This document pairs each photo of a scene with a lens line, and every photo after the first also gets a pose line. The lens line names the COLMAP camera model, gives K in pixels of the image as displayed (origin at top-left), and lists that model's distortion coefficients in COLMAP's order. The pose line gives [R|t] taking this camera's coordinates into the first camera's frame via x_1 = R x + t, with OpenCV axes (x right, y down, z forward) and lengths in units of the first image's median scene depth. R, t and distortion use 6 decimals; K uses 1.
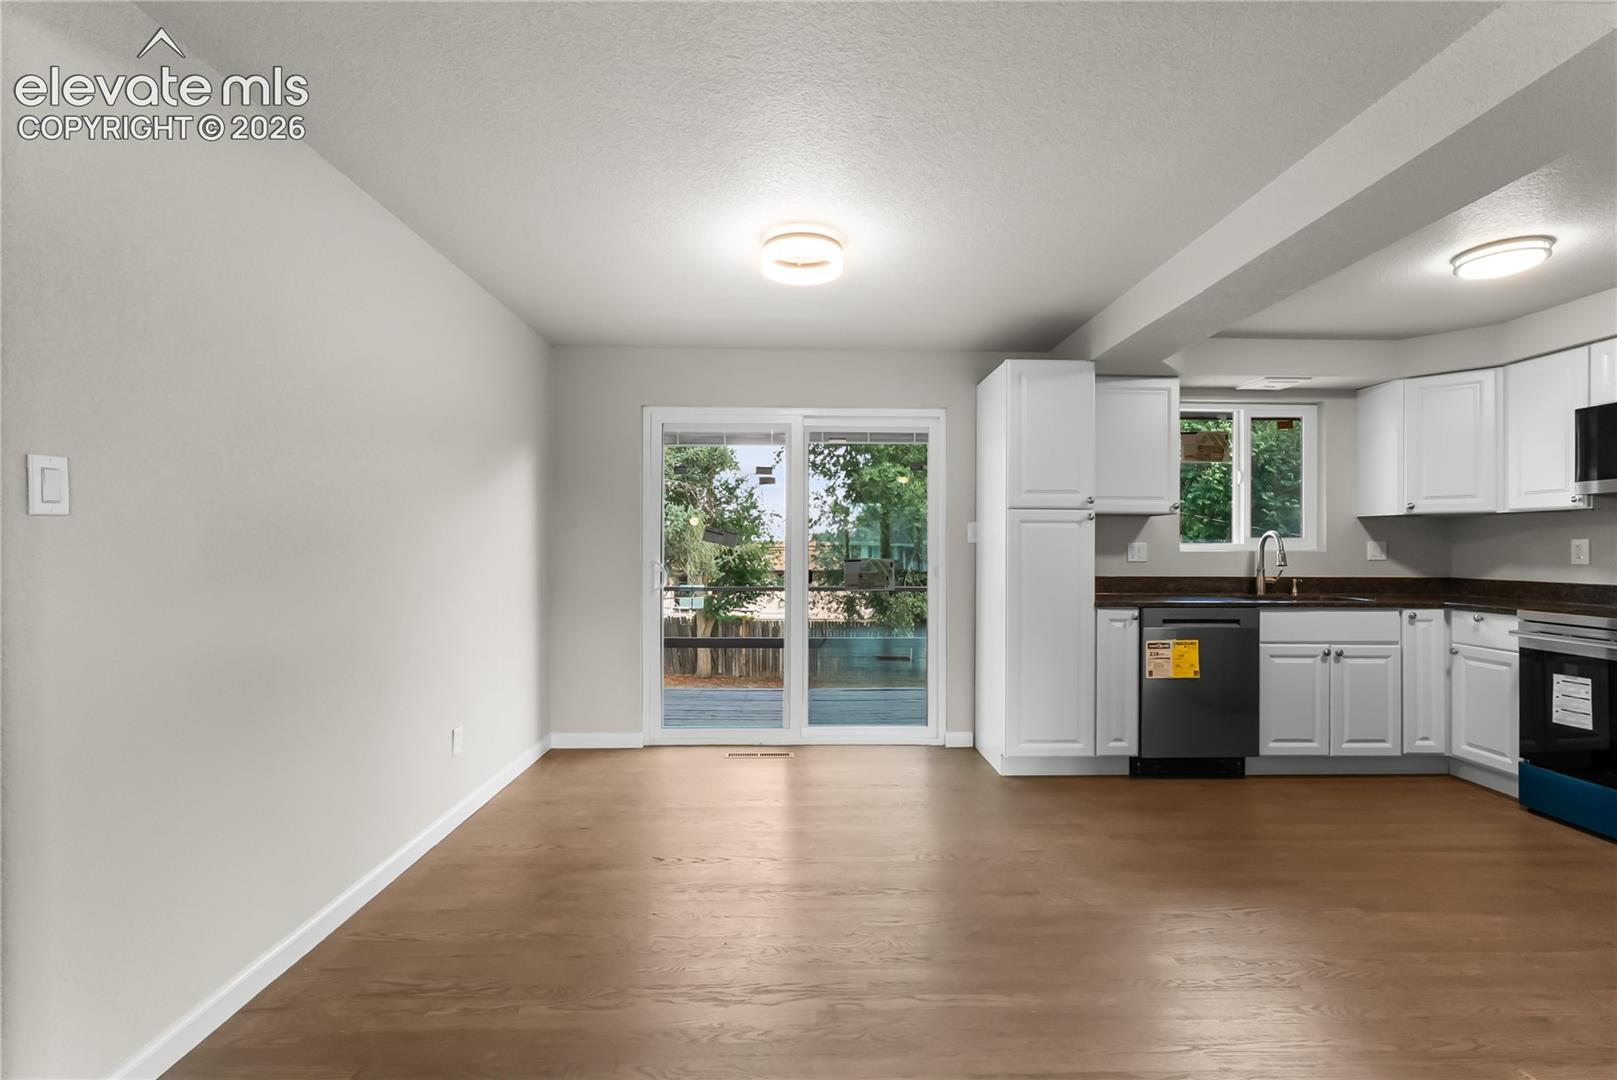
lens RADIAL K [[713.2, 0, 799.9], [0, 713.2, 540.4], [0, 0, 1]] dist [-0.012825, -0.000077]
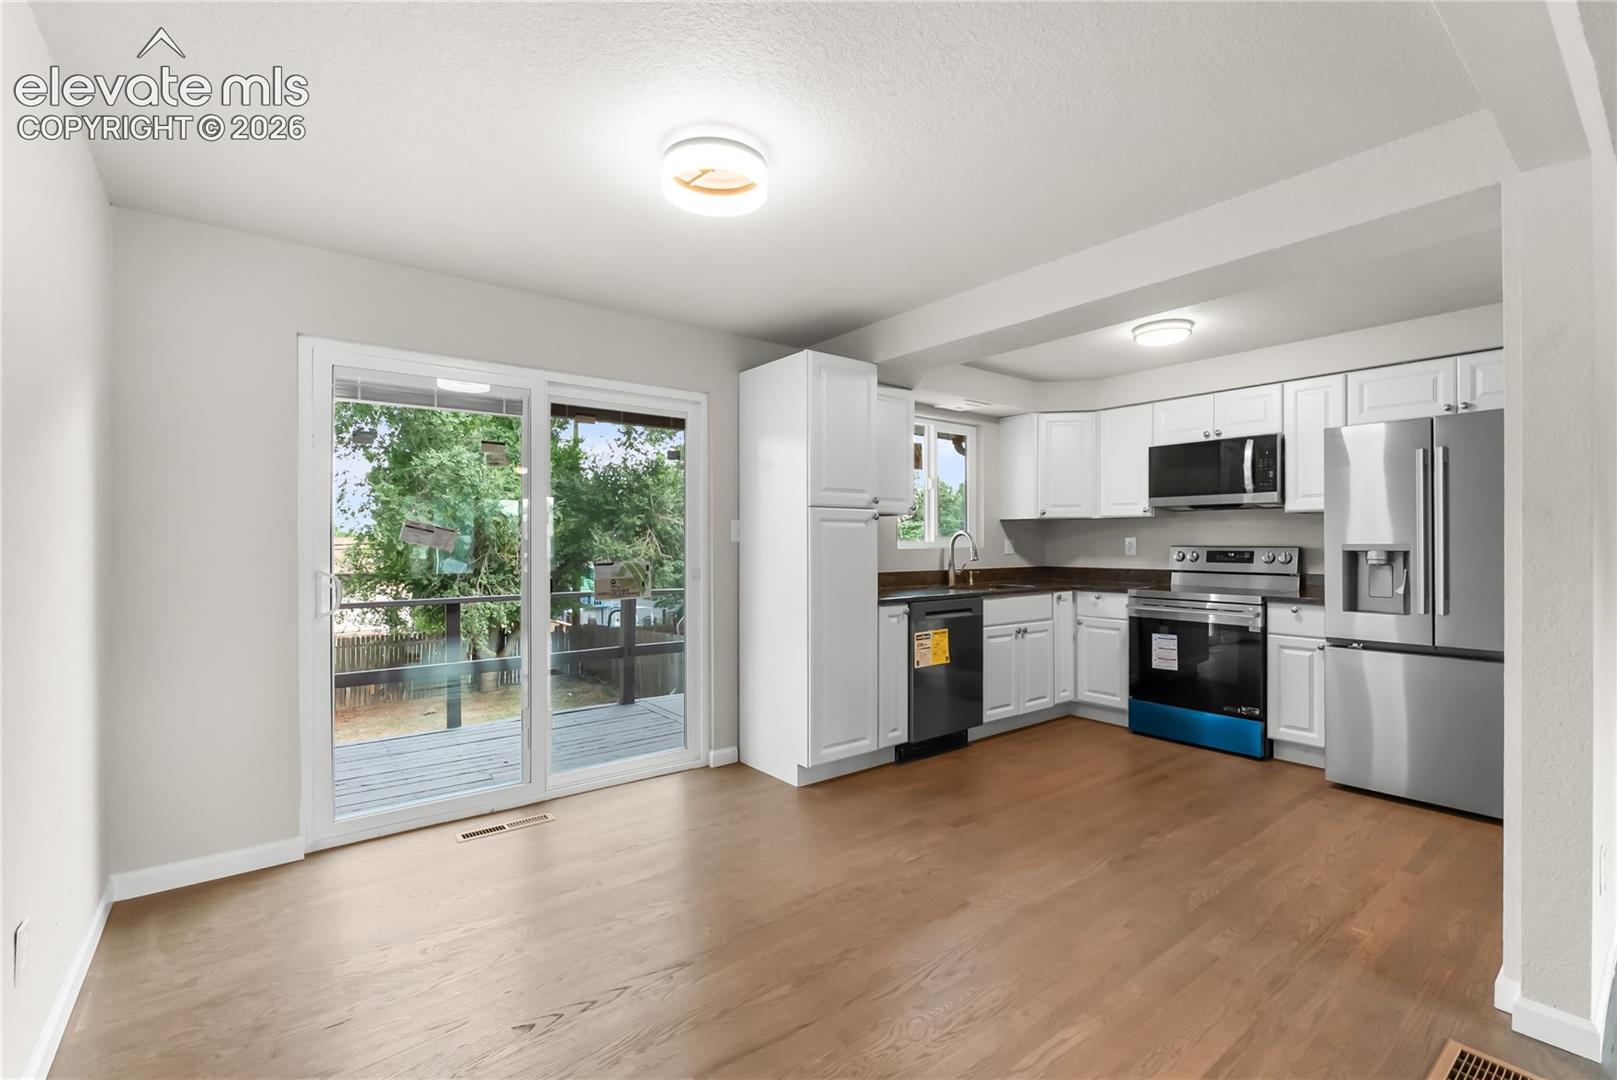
lens RADIAL K [[713.2, 0, 808.0], [0, 713.2, 538.1], [0, 0, 1]] dist [-0.012825, -0.000077]
pose [[0.795018, -0.001523, 0.606583, -0.289080], [0.000414, 0.999998, 0.001967, -0.004056], [-0.606585, -0.001313, 0.795017, 0.241535]]
